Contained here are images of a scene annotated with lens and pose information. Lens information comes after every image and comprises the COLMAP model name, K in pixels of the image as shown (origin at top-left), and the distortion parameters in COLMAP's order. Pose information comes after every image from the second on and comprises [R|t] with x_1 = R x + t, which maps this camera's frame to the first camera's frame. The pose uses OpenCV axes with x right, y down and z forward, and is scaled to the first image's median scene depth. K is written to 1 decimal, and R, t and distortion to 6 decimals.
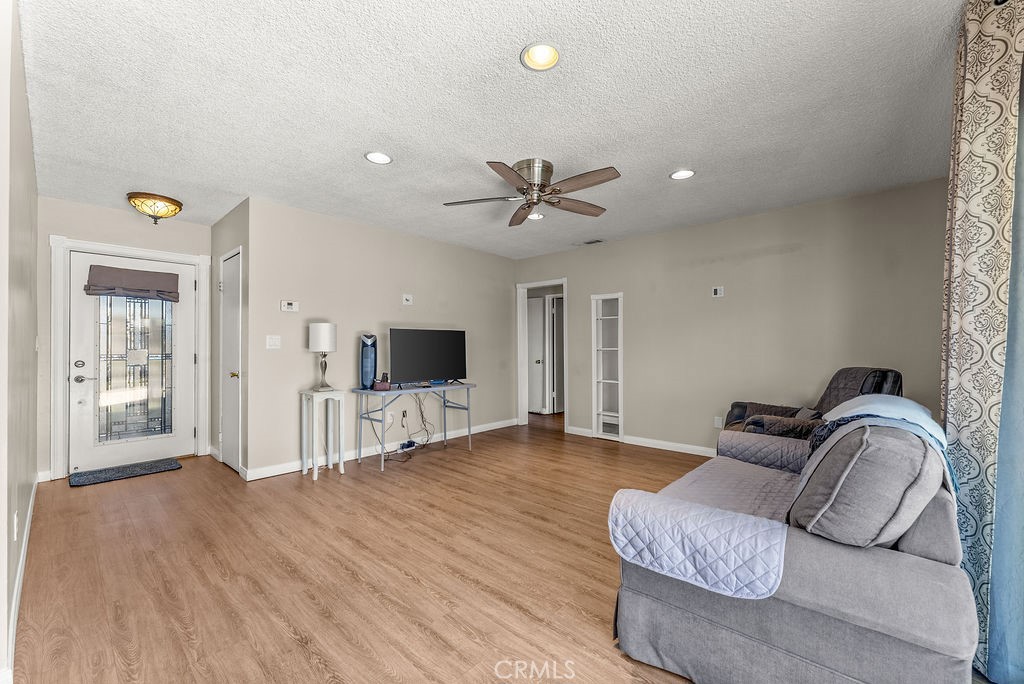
lens RADIAL K [[409.7, 0, 515.6], [0, 409.7, 344.7], [0, 0, 1]] dist [-0.004441, 0.000287]
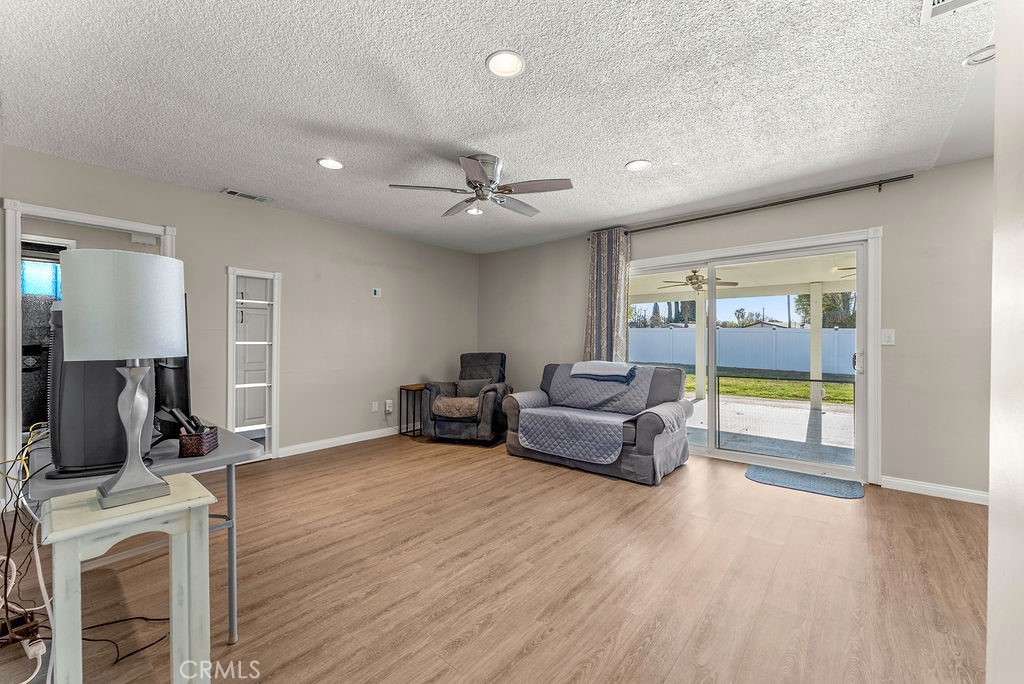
lens RADIAL K [[409.7, 0, 514.4], [0, 409.7, 342.3], [0, 0, 1]] dist [-0.004441, 0.000287]
pose [[-0.033347, -0.003927, 0.999436, -0.905246], [-0.008265, 0.999959, 0.003653, 0.003117], [-0.999410, -0.008138, -0.033378, 0.889880]]
